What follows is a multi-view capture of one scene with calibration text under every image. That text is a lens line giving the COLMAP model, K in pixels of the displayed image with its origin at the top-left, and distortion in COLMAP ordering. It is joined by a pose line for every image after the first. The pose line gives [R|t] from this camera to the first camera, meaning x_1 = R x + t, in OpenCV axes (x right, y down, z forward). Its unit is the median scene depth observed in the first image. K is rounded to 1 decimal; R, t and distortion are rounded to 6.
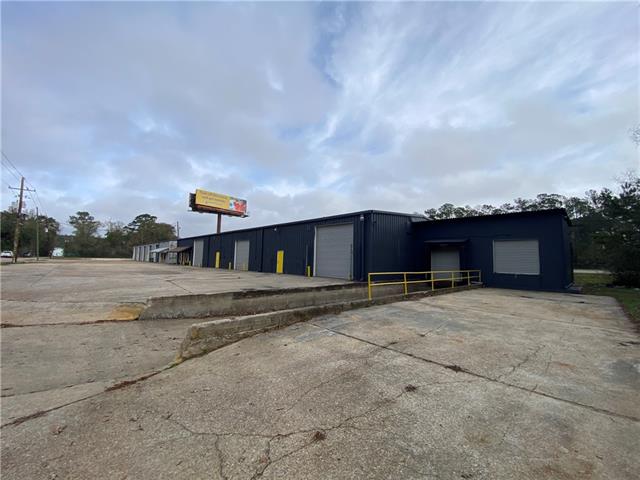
lens RADIAL K [[261.3, 0, 317.8], [0, 261.3, 245.9], [0, 0, 1]] dist [-0.000174, -0.003963]
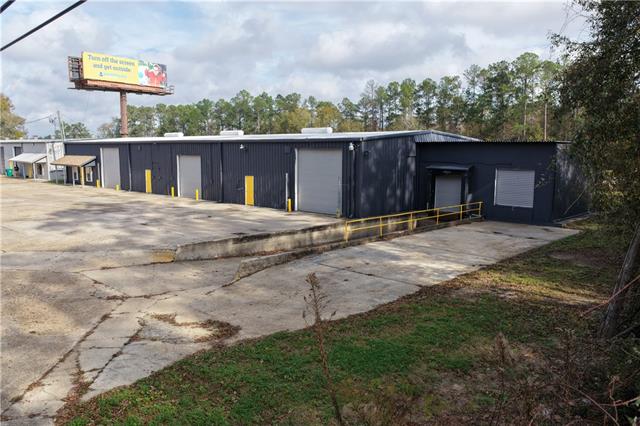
lens RADIAL K [[538.6, 0, 320.6], [0, 538.6, 212.2], [0, 0, 1]] dist [-0.017290, 0.011356]
pose [[0.998262, -0.025356, 0.053200, -0.029216], [0.015733, 0.984609, 0.174061, -0.188253], [-0.056794, -0.172922, 0.983297, -0.737452]]
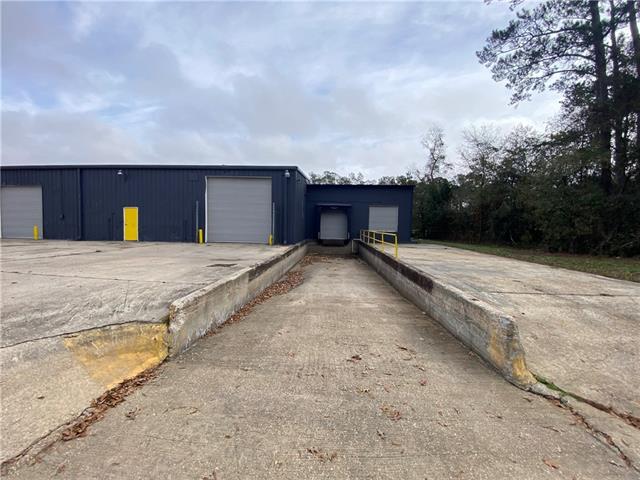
lens RADIAL K [[261.3, 0, 323.5], [0, 261.3, 238.9], [0, 0, 1]] dist [-0.000174, -0.003963]
pose [[0.713449, -0.043092, 0.699381, -0.337295], [-0.041076, 0.993819, 0.103135, 0.014743], [-0.699502, -0.102309, 0.707269, 0.231654]]
